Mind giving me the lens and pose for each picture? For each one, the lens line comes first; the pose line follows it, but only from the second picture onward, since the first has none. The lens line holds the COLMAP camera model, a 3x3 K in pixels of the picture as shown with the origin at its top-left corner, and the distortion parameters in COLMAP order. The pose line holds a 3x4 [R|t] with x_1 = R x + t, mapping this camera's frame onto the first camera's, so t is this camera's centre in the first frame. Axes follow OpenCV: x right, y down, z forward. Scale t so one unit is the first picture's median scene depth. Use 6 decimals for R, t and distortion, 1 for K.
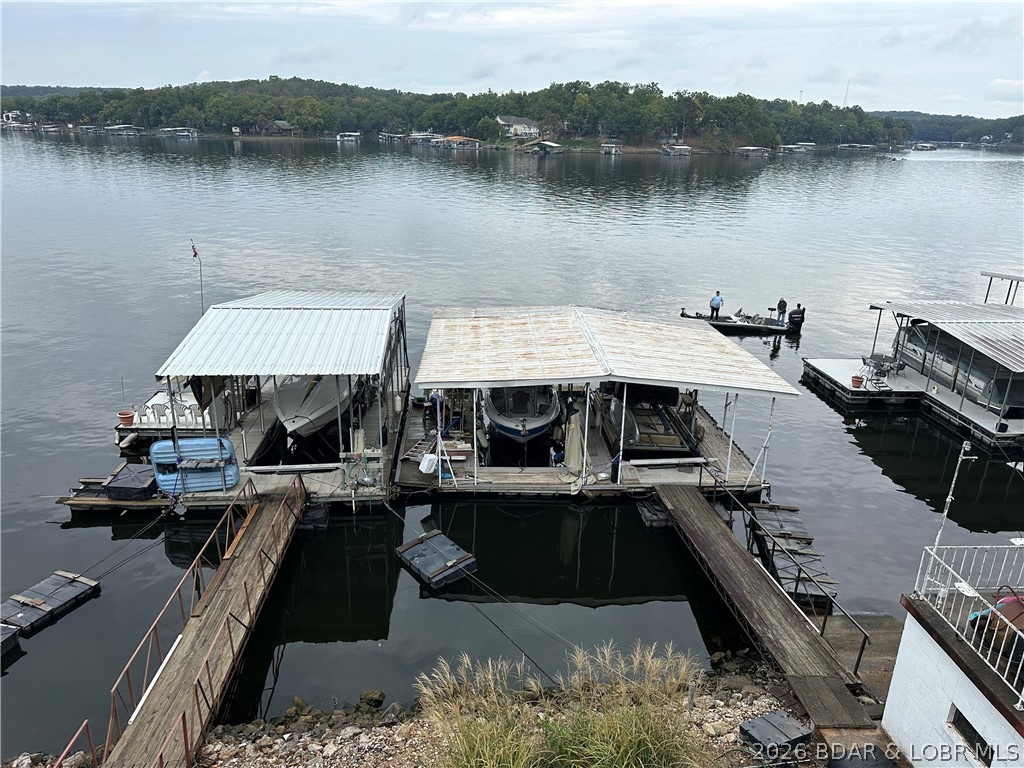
lens RADIAL K [[722.1, 0, 512.0], [0, 722.1, 384.0], [0, 0, 1]] dist [0.002700, 0.001200]
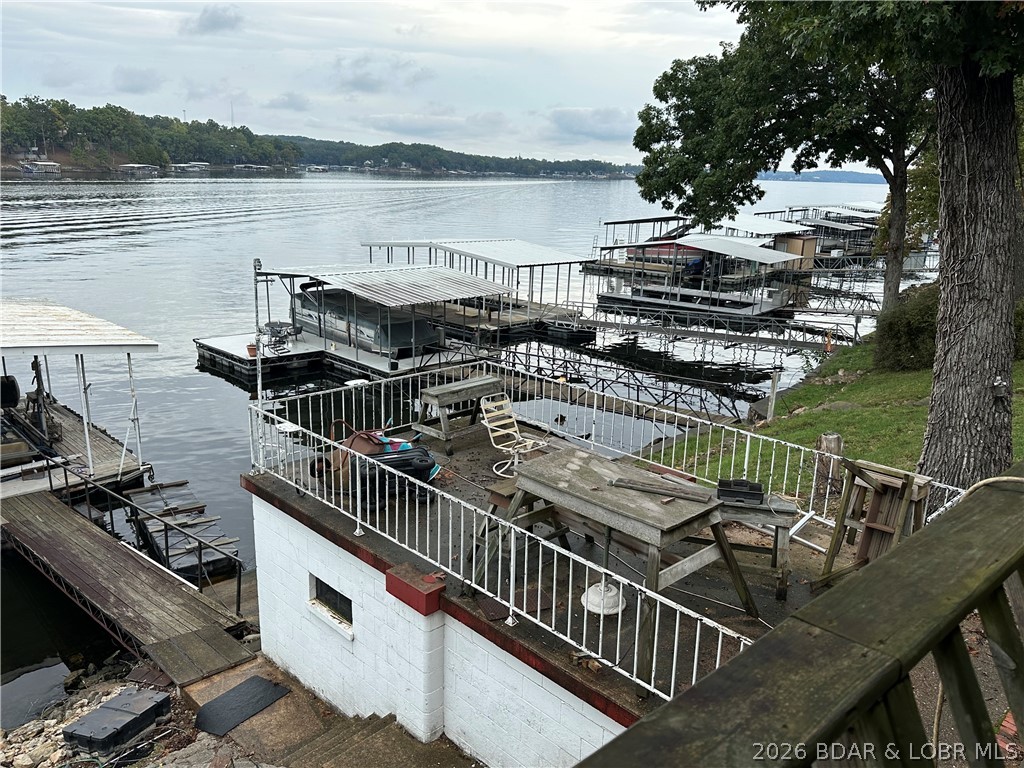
lens RADIAL K [[778.8, 0, 512.0], [0, 778.8, 384.0], [0, 0, 1]] dist [0.000423, -0.008576]
pose [[0.752736, -0.171549, 0.635579, 0.093778], [0.217322, 0.976081, 0.006073, 0.100281], [-0.621418, 0.133553, 0.772012, 0.054086]]
